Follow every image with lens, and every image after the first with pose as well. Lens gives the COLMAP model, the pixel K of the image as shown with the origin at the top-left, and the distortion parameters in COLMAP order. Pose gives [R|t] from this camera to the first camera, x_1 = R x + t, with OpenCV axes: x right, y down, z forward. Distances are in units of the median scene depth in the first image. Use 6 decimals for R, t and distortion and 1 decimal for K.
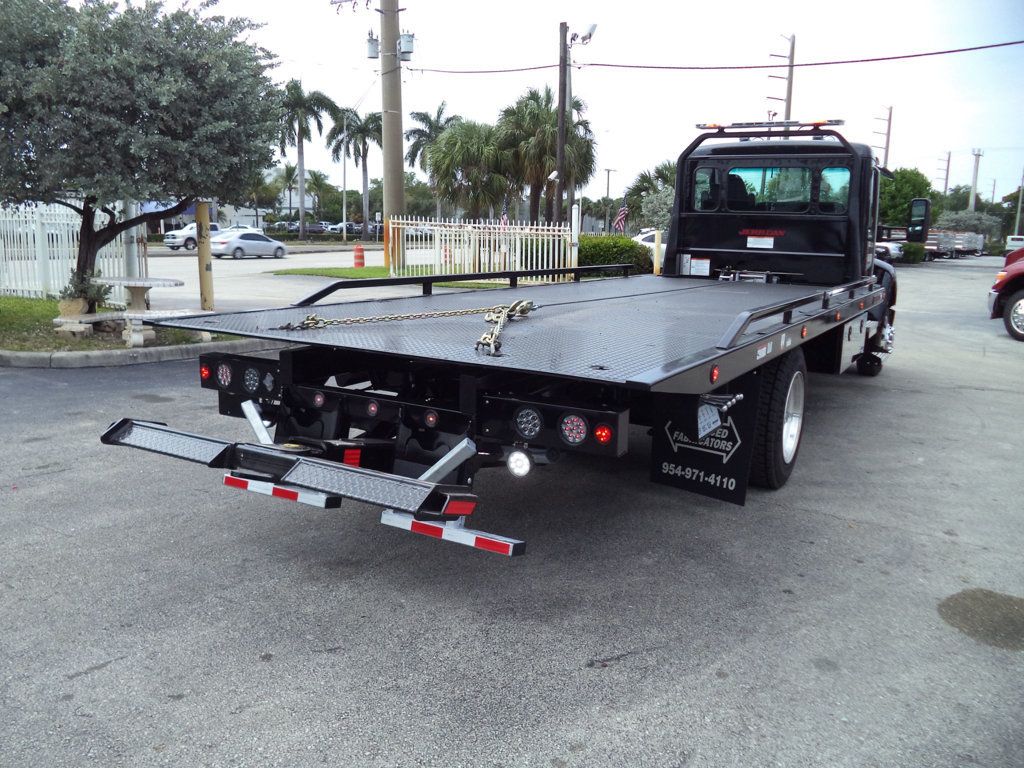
lens RADIAL K [[847.4, 0, 517.5], [0, 847.4, 386.9], [0, 0, 1]] dist [-0.012941, -0.012959]
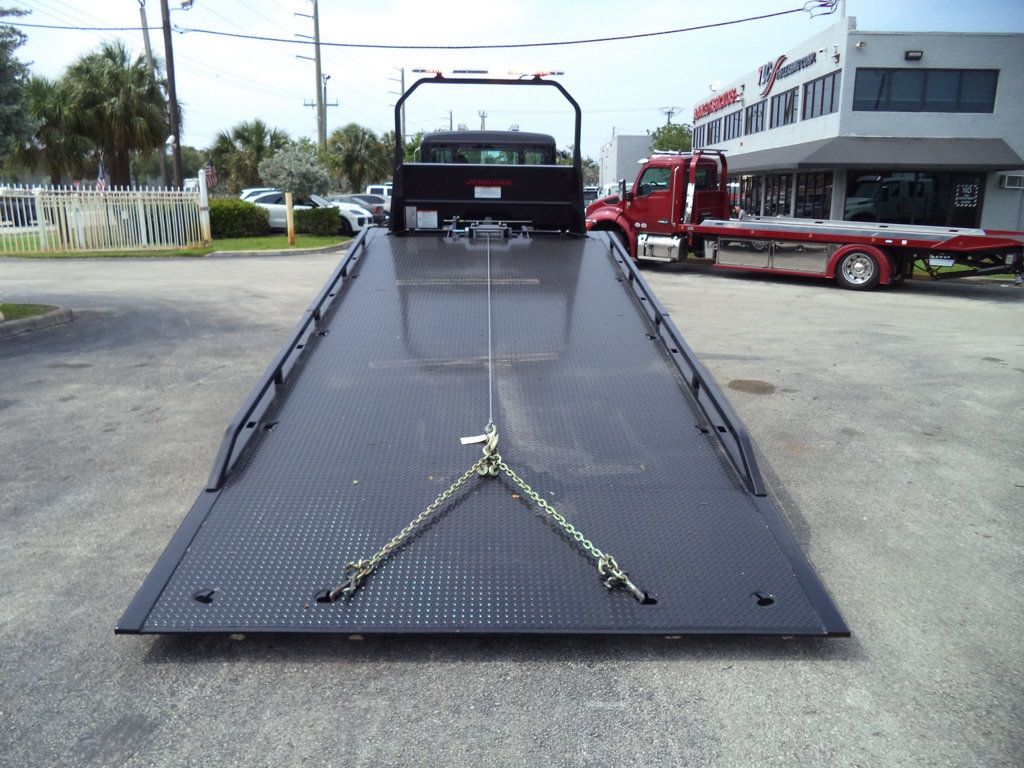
lens RADIAL K [[840.1, 0, 528.9], [0, 840.1, 381.8], [0, 0, 1]] dist [-0.014795, -0.003326]
pose [[0.847809, -0.136031, 0.512558, -0.738604], [0.111359, 0.990658, 0.078720, 0.022314], [-0.518477, -0.009662, 0.855037, -0.383741]]
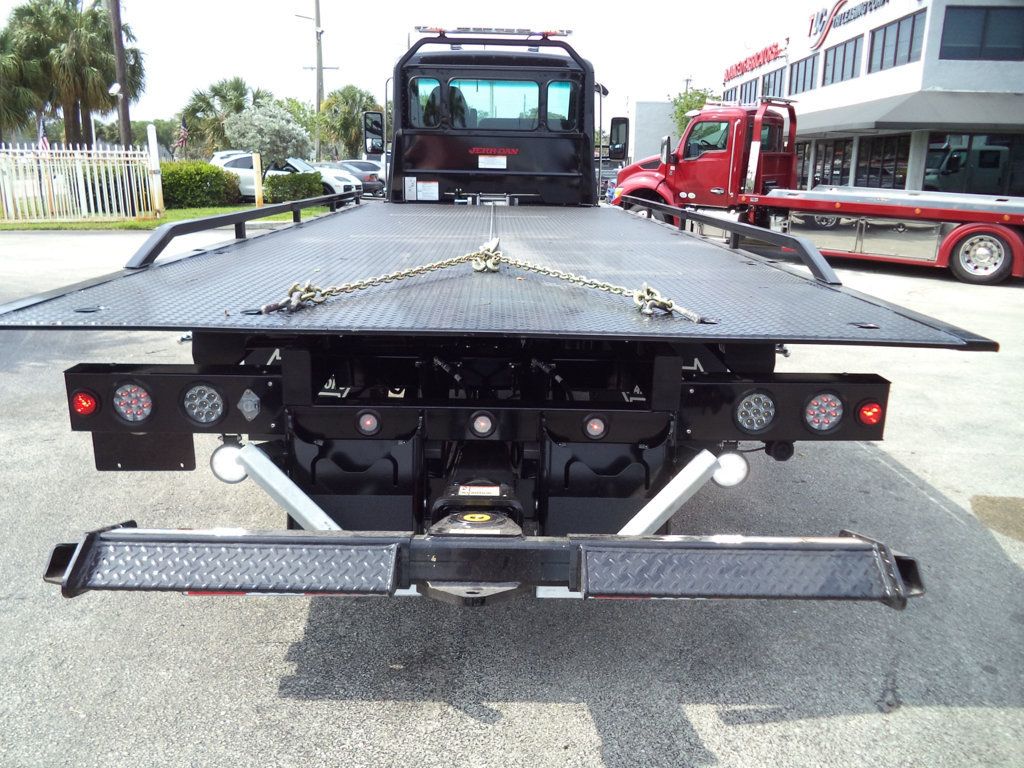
lens RADIAL K [[845.6, 0, 523.8], [0, 845.6, 383.6], [0, 0, 1]] dist [-0.021122, 0.000963]
pose [[0.856094, -0.142120, 0.496896, -0.334875], [0.101060, 0.988921, 0.108731, -0.051191], [-0.506843, -0.042867, 0.860972, 0.326413]]
